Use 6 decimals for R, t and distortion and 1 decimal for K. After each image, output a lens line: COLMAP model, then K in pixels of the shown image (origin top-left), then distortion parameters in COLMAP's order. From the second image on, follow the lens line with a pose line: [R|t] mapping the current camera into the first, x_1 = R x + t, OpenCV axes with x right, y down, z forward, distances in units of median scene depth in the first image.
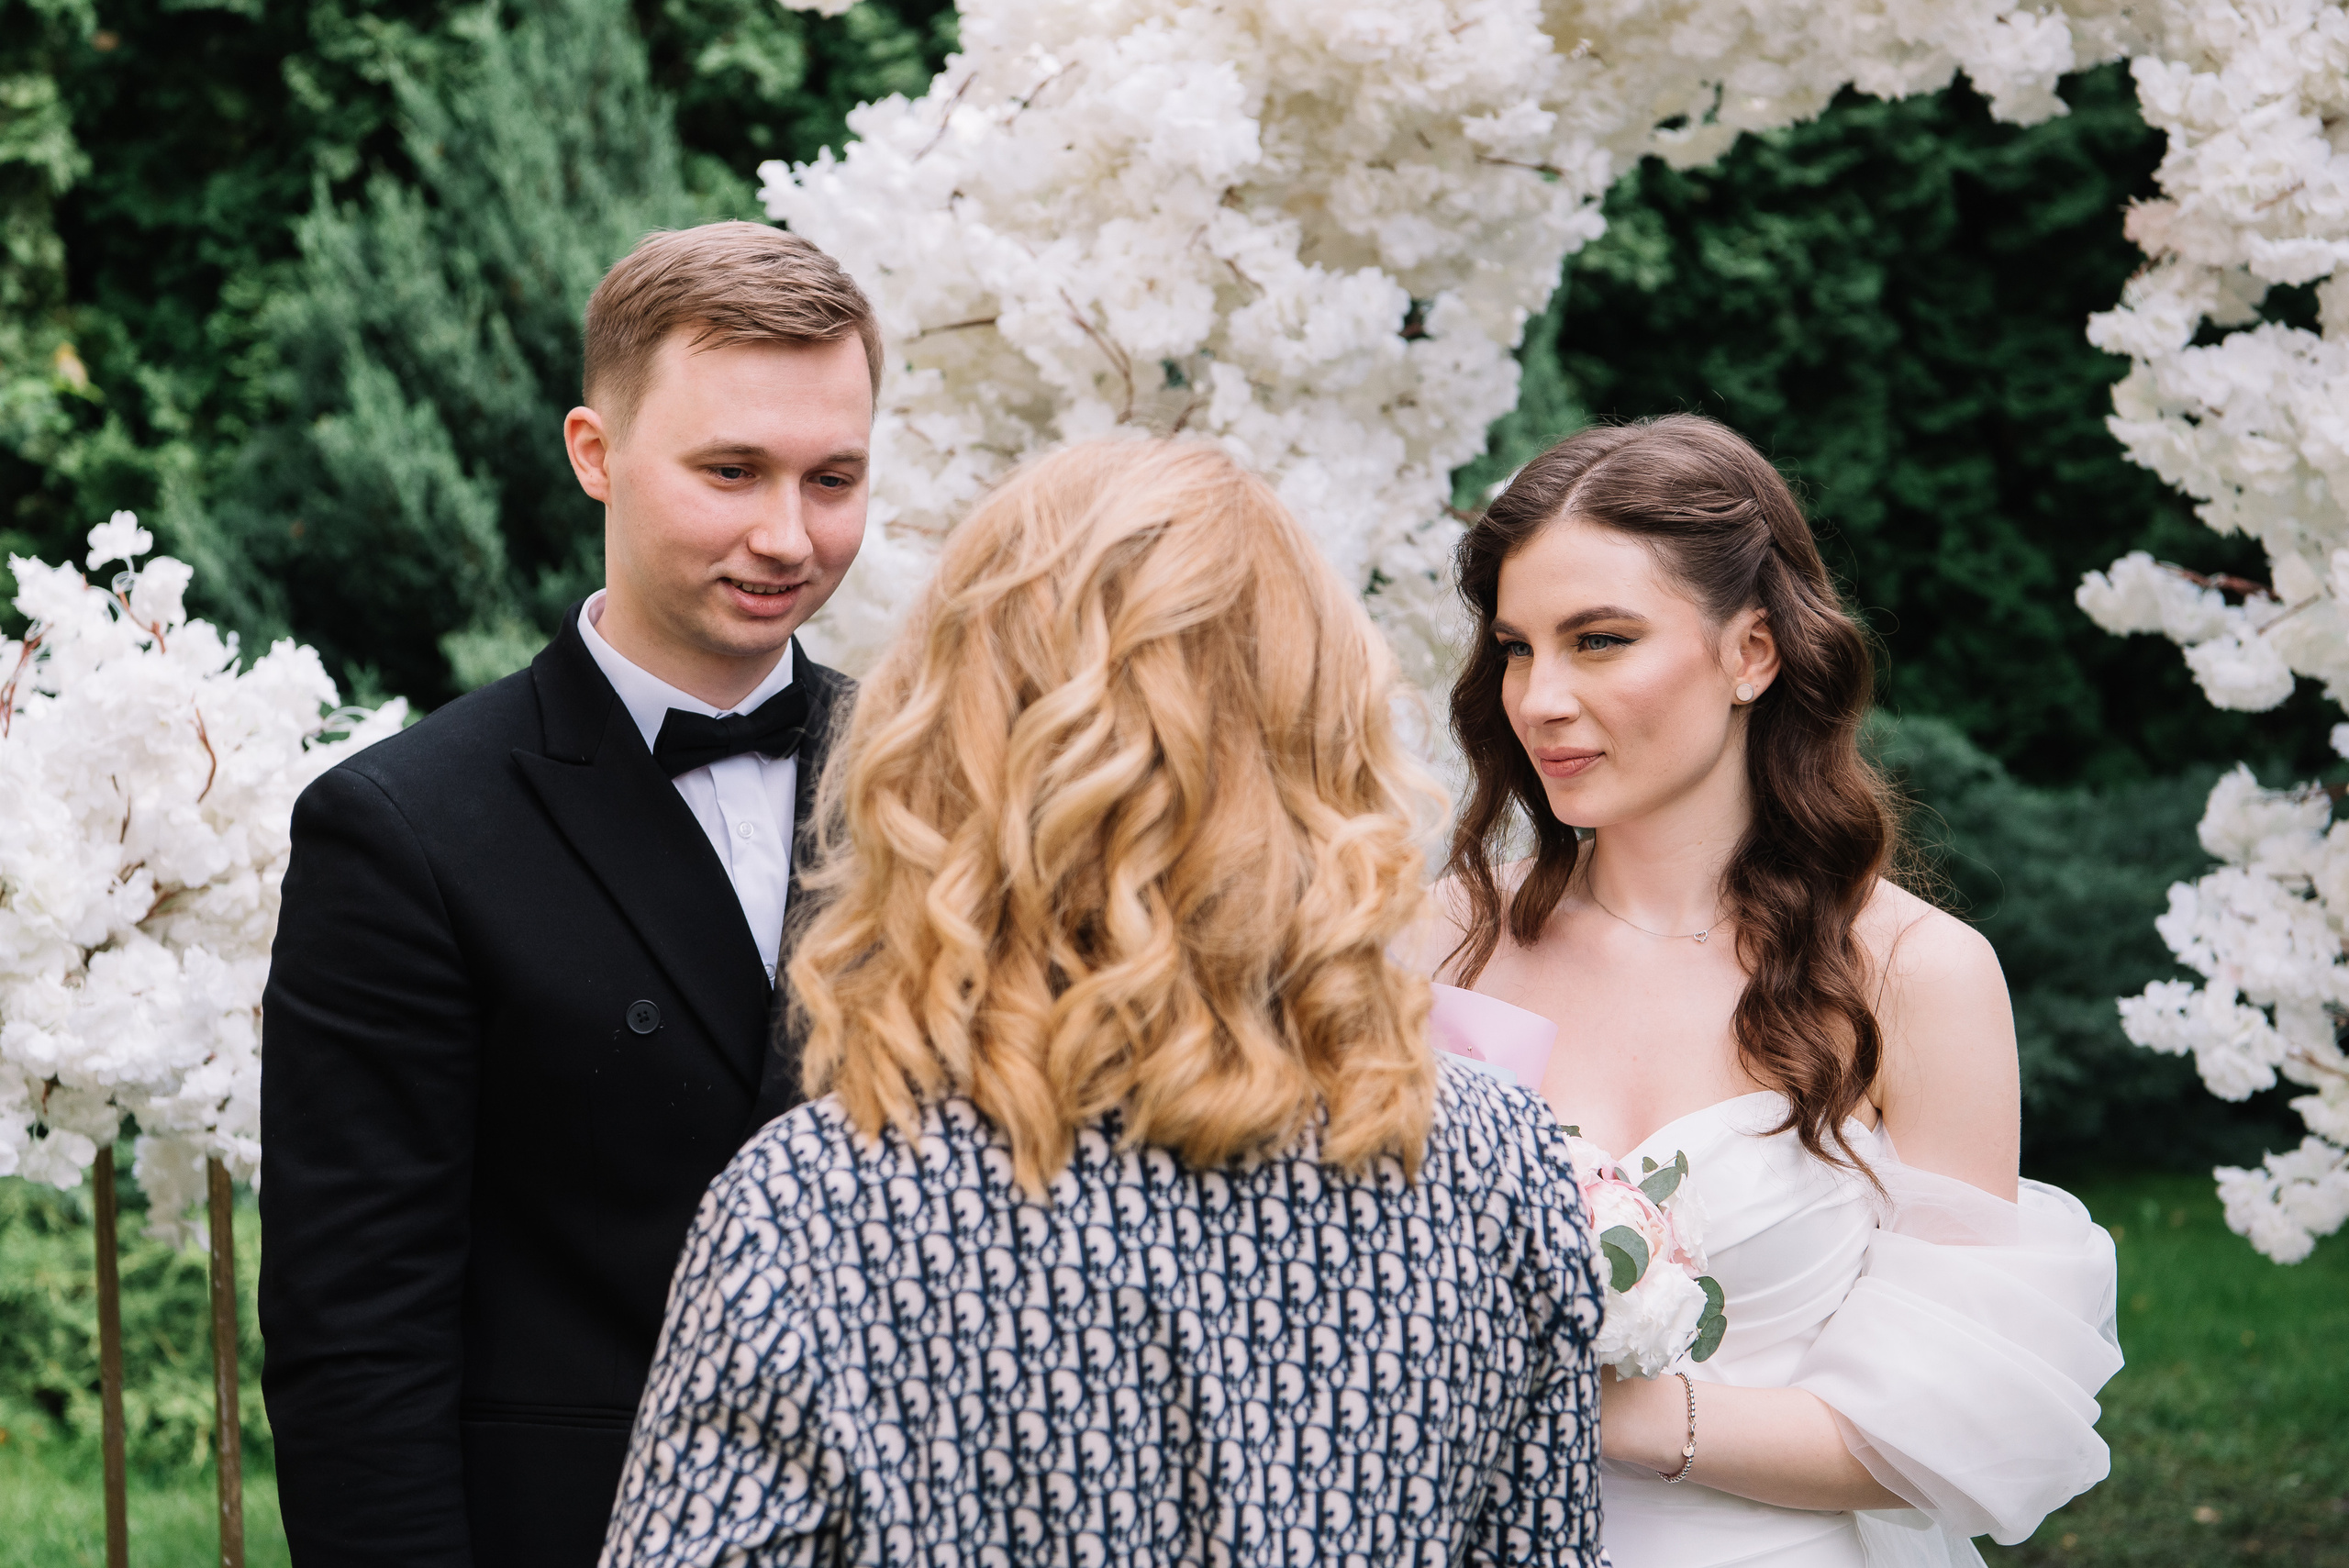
lens RADIAL K [[4013.7, 0, 1174.5], [0, 4013.7, 784.0], [0, 0, 1]] dist [0.170532, 0.816383]
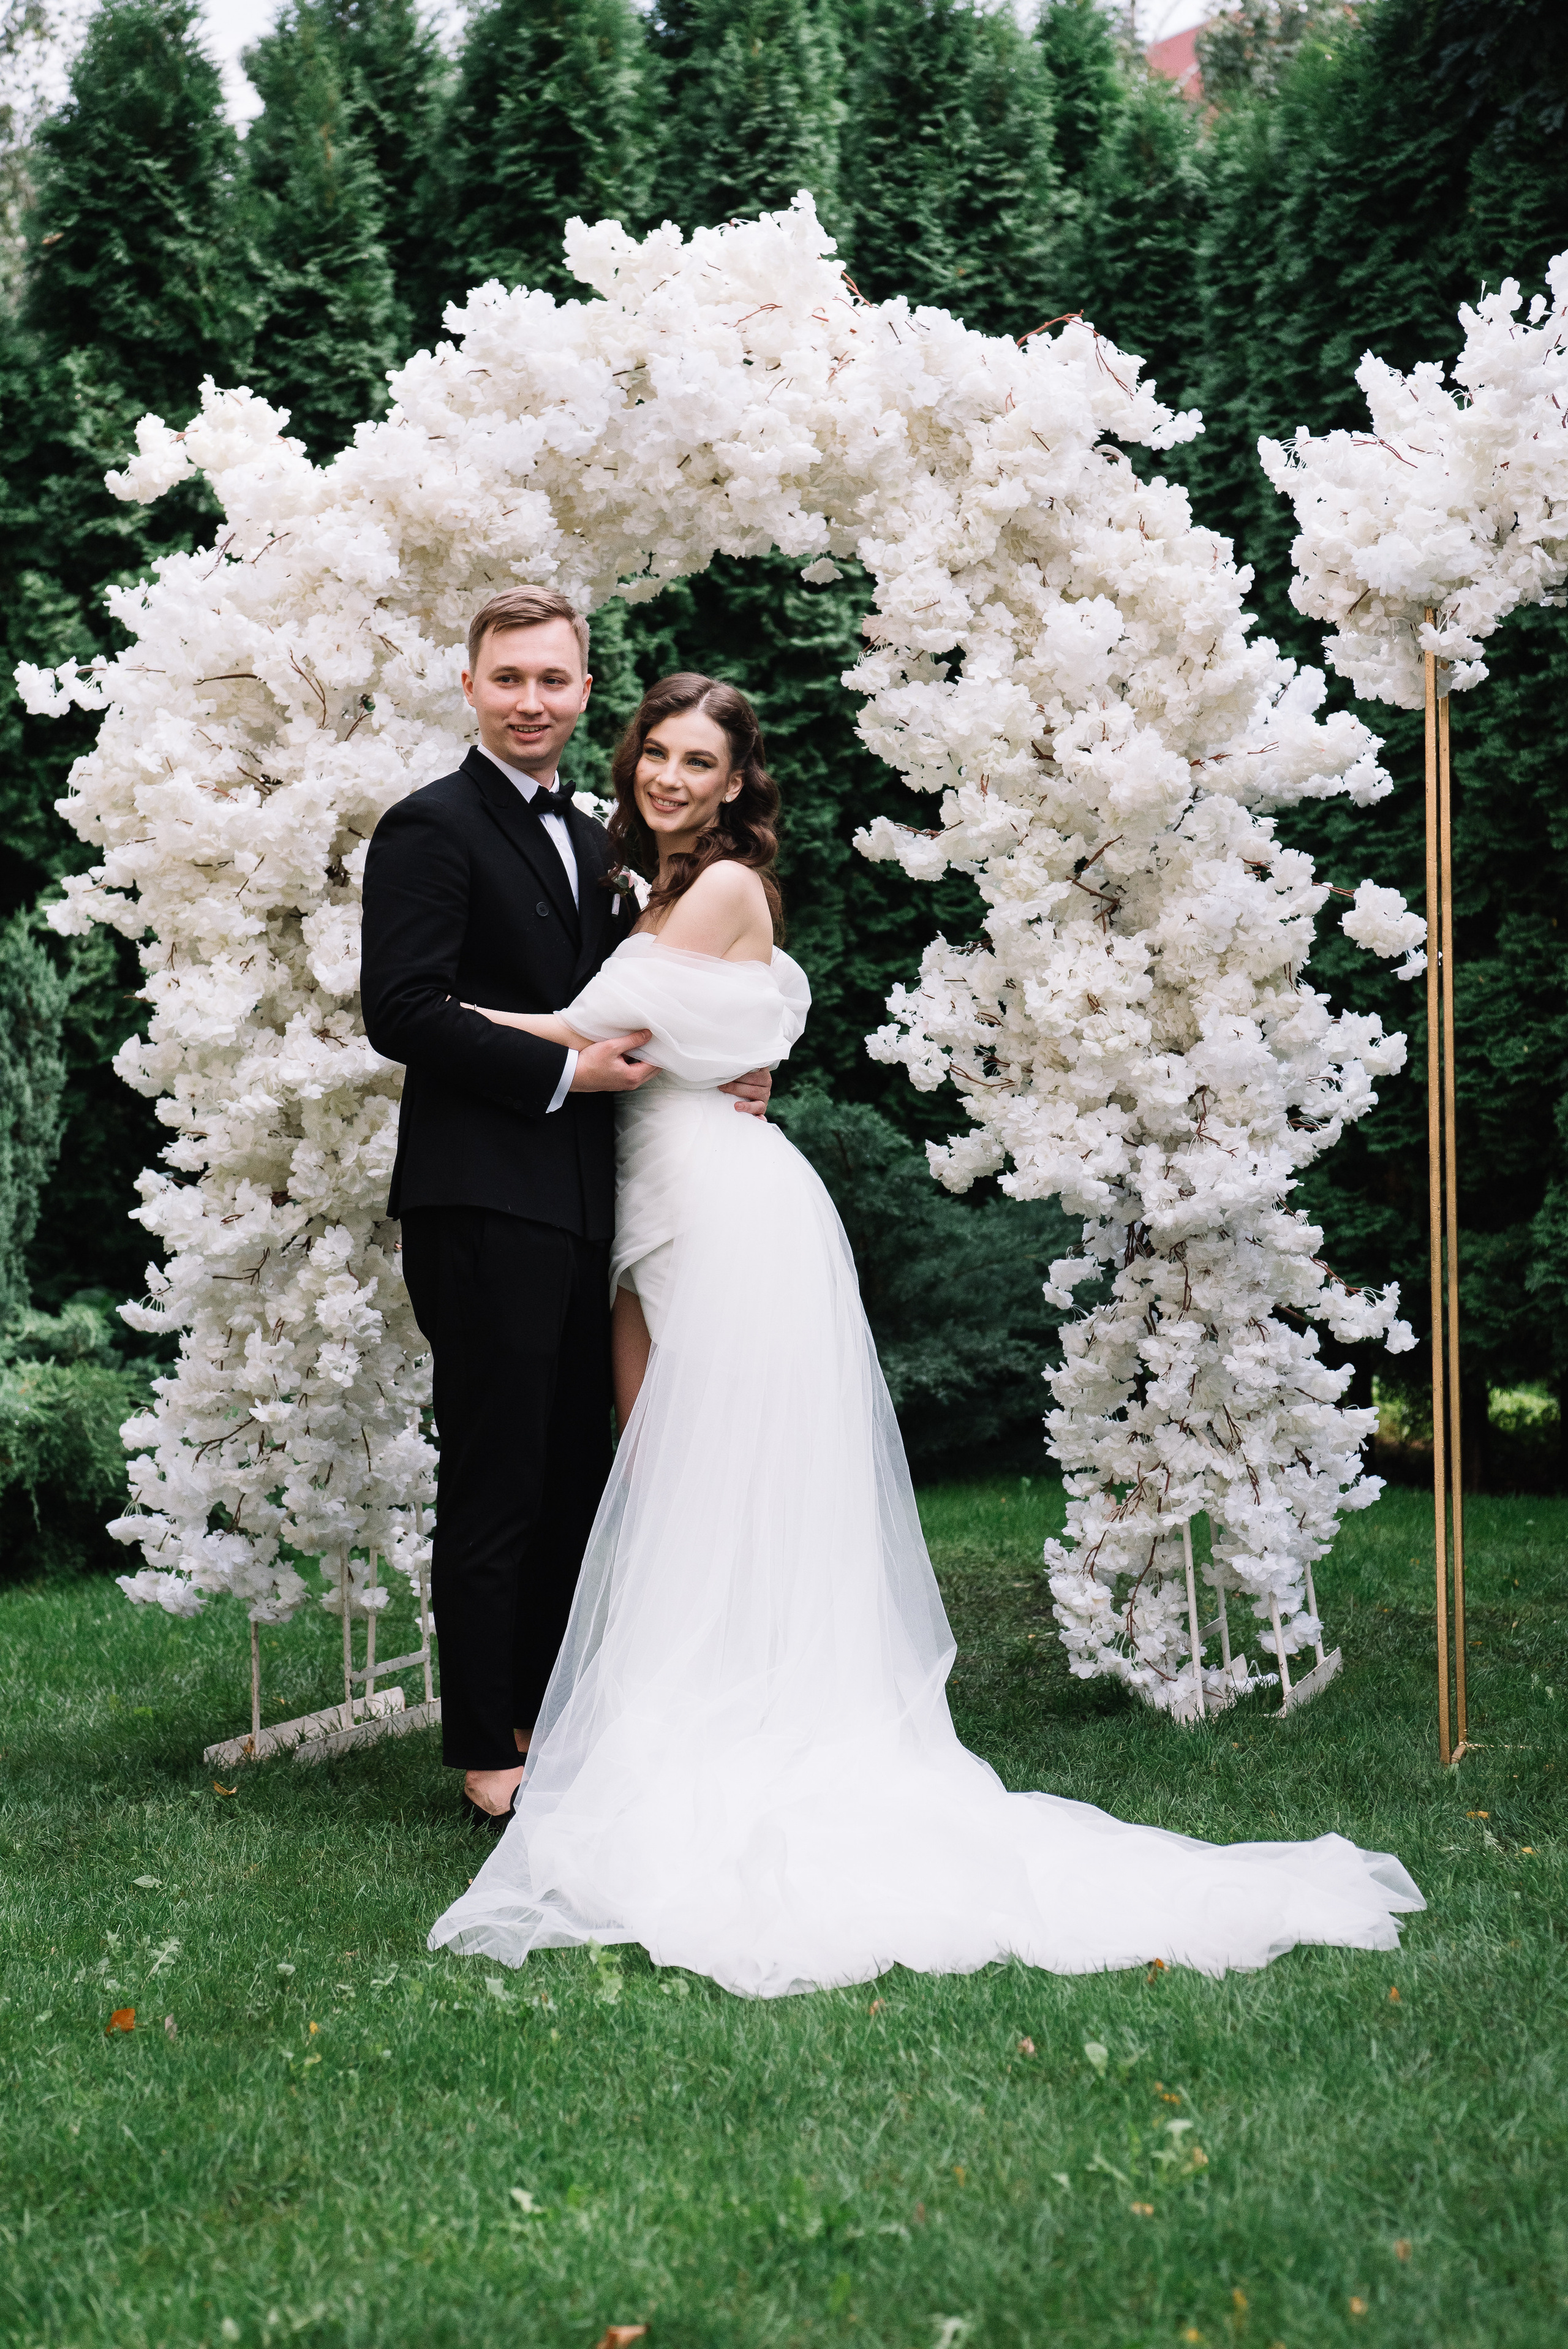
lens RADIAL K [[4436.2, 0, 784.0], [0, 4436.2, 1174.5], [0, 0, 1]] dist [0.308783, 0.177880]
pose [[0.991305, -0.000860, 0.131584, -0.071881], [0.012087, 0.996347, -0.084542, 0.284028], [-0.131030, 0.085397, 0.987693, -0.989648]]
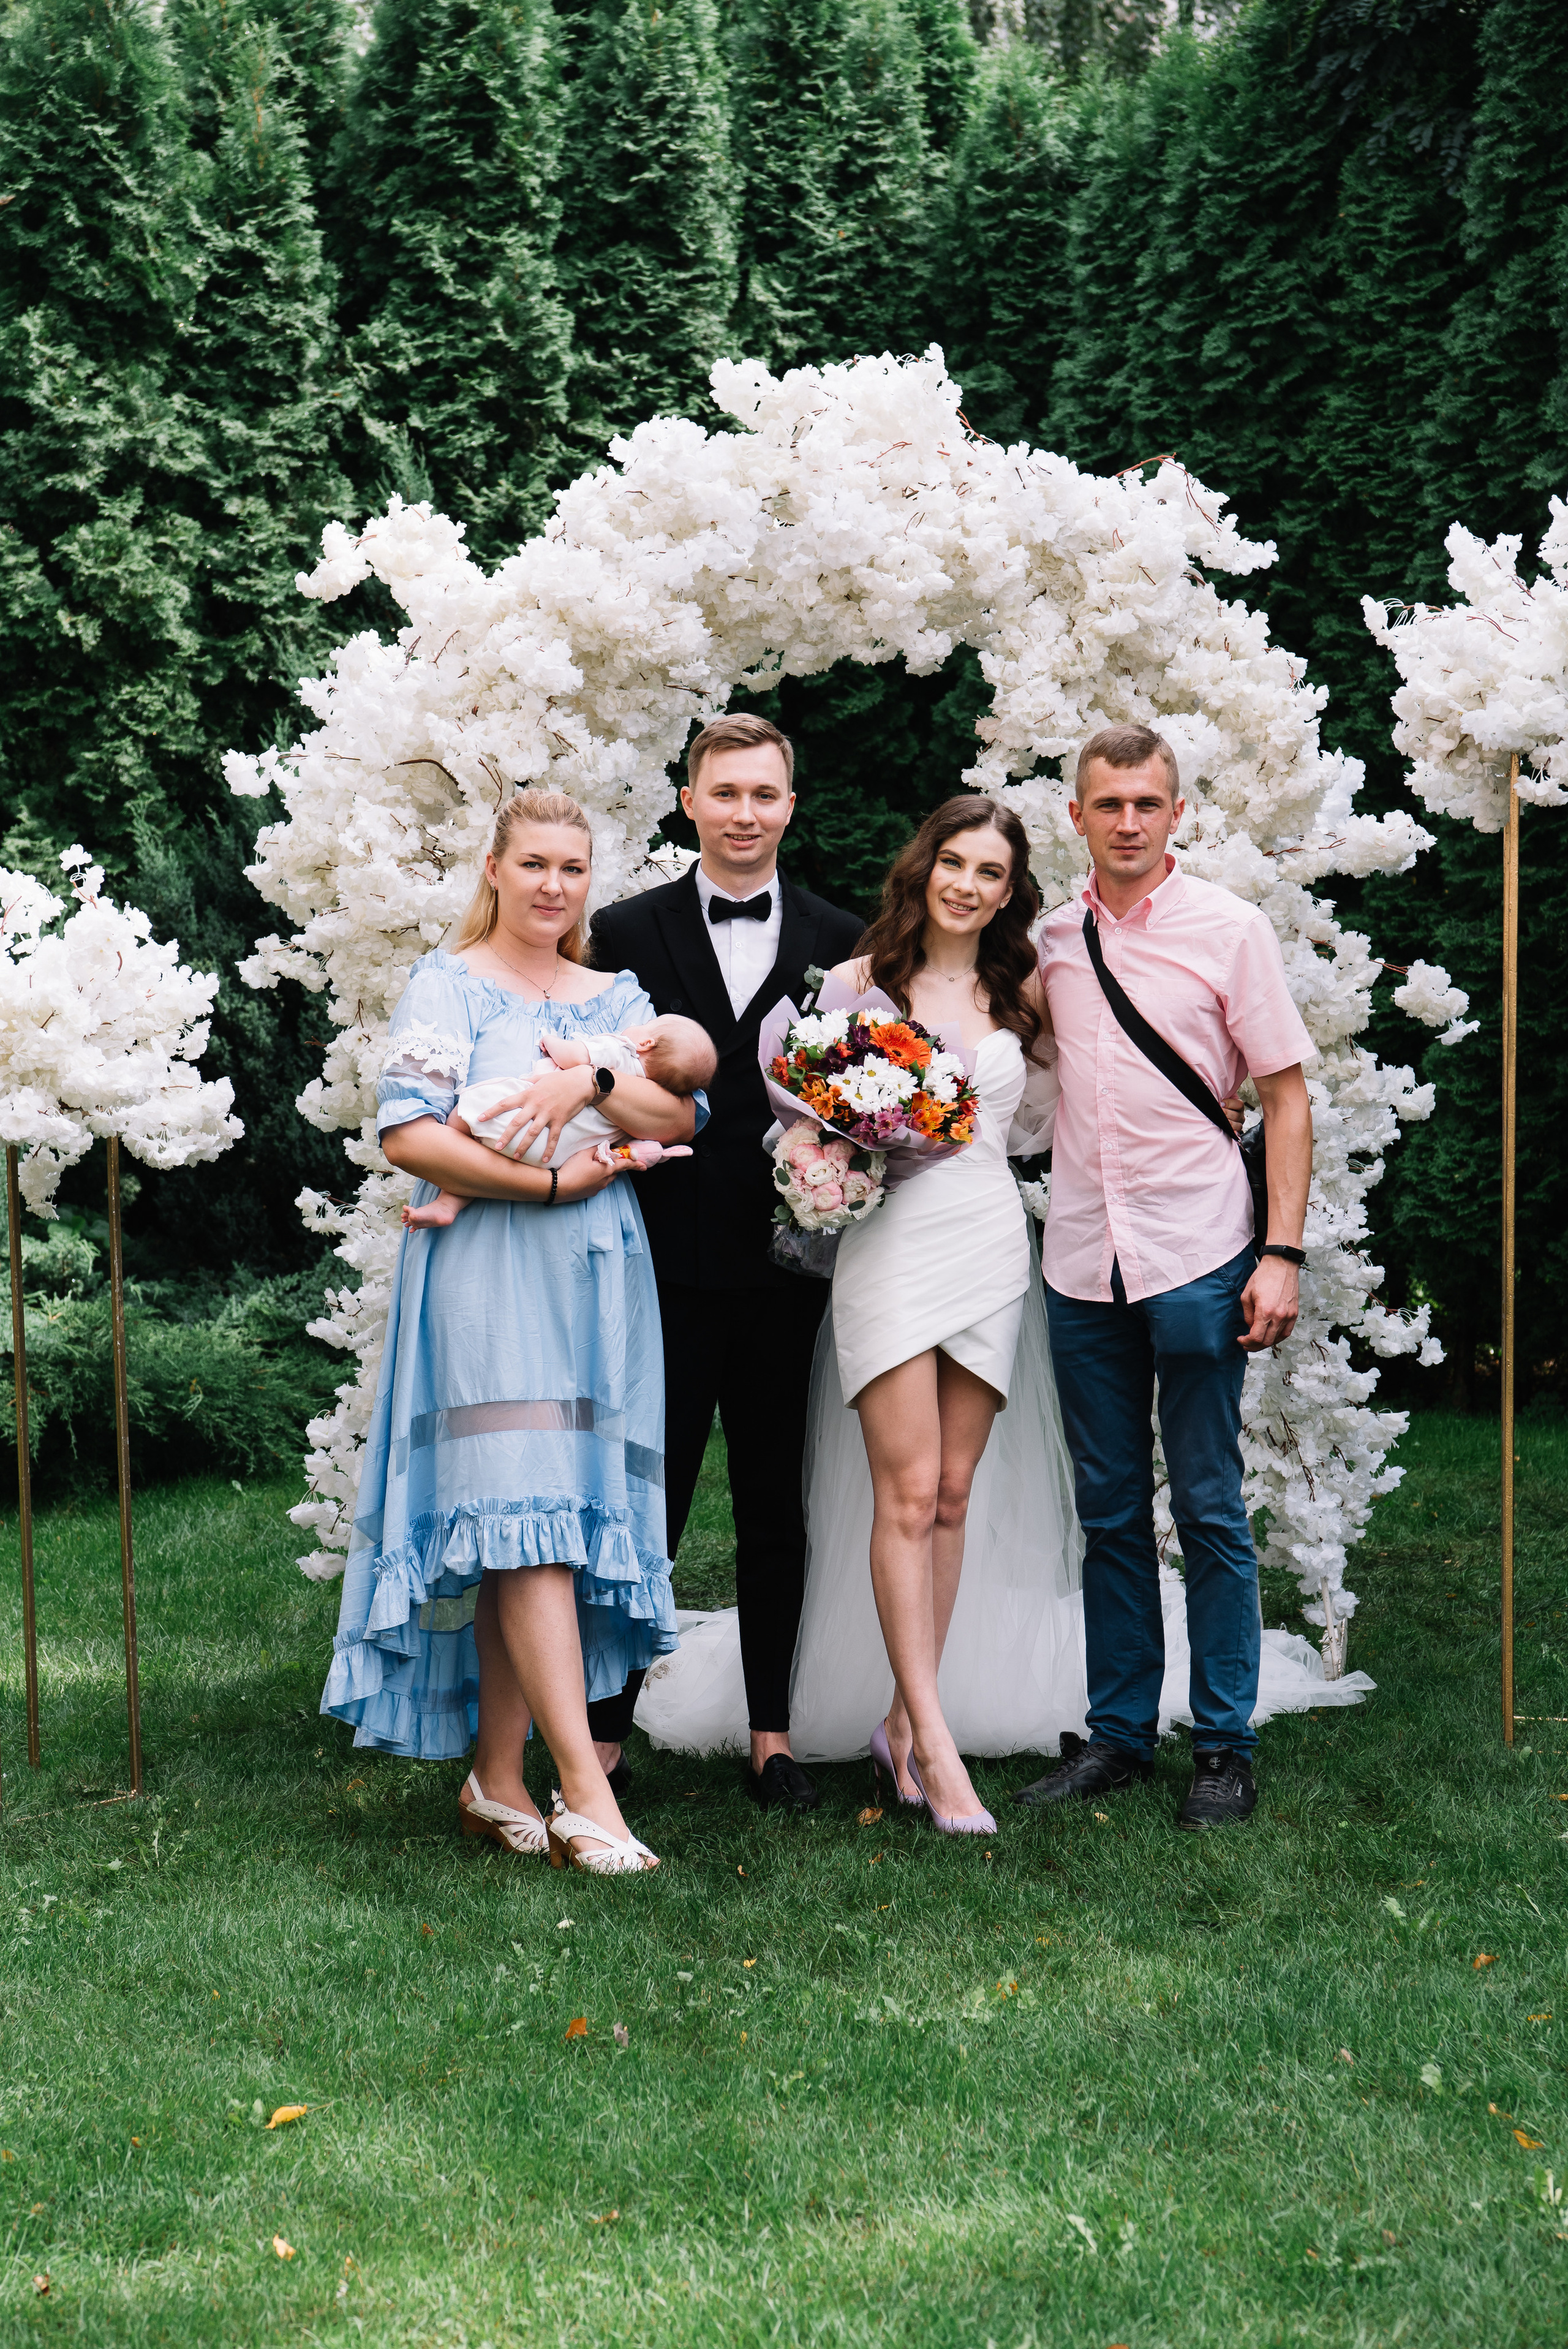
lens RADIAL K [[4411.5, 0, 784.0], [0, 4411.5, 1174.5], [0, 0, 1]] dist [0.347600, -0.022293]
pose [[0.974541, -0.004876, 0.224157, -0.378702], [0.010921, 0.999609, -0.025734, 0.152249], [-0.223944, 0.027527, 0.974213, -1.206512]]
